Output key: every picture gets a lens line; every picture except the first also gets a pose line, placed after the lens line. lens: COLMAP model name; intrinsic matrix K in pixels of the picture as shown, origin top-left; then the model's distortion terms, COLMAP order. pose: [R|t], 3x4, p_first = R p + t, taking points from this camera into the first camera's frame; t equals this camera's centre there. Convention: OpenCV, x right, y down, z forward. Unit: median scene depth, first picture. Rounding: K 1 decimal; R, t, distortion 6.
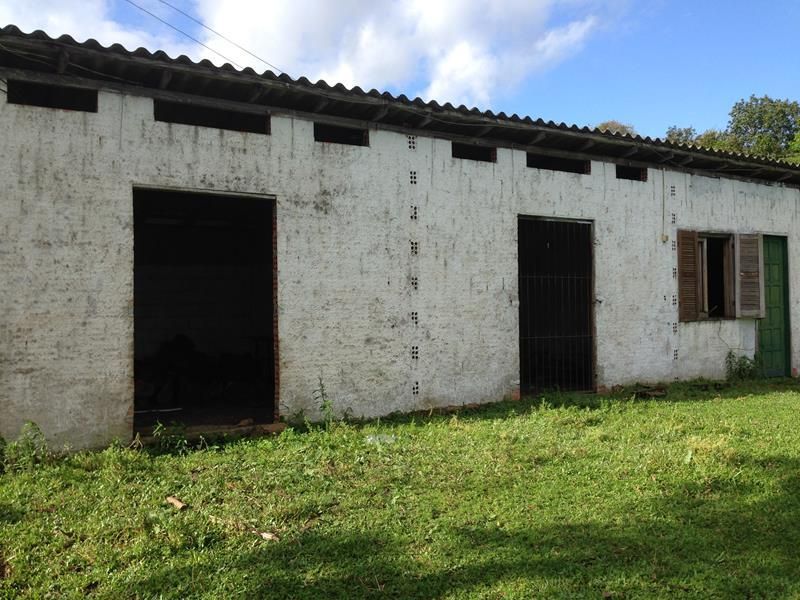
lens RADIAL K [[712.1, 0, 400.0], [0, 712.1, 300.0], [0, 0, 1]] dist [0.016079, -0.000433]
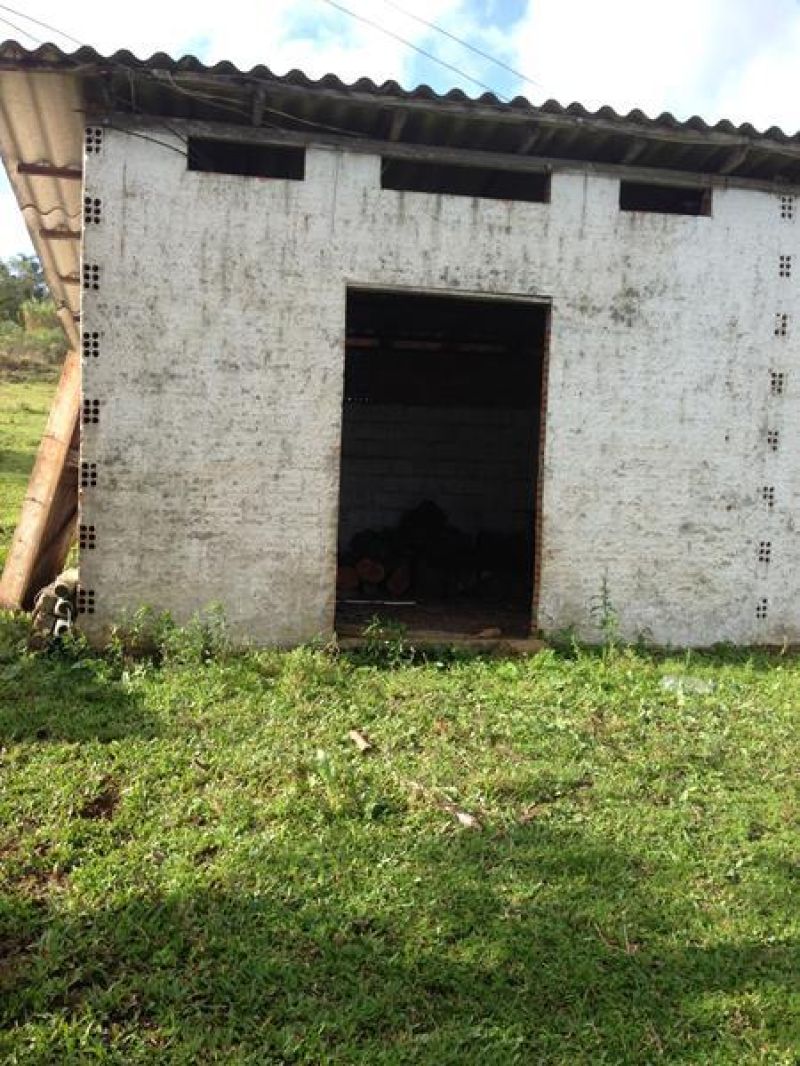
lens RADIAL K [[970.6, 0, 395.8], [0, 970.6, 523.2], [0, 0, 1]] dist [0.125601, -0.215959]
pose [[0.931676, 0.068313, -0.356808, 0.032412], [-0.046010, 0.996440, 0.070637, 0.003958], [0.360364, -0.049394, 0.931503, 0.107608]]
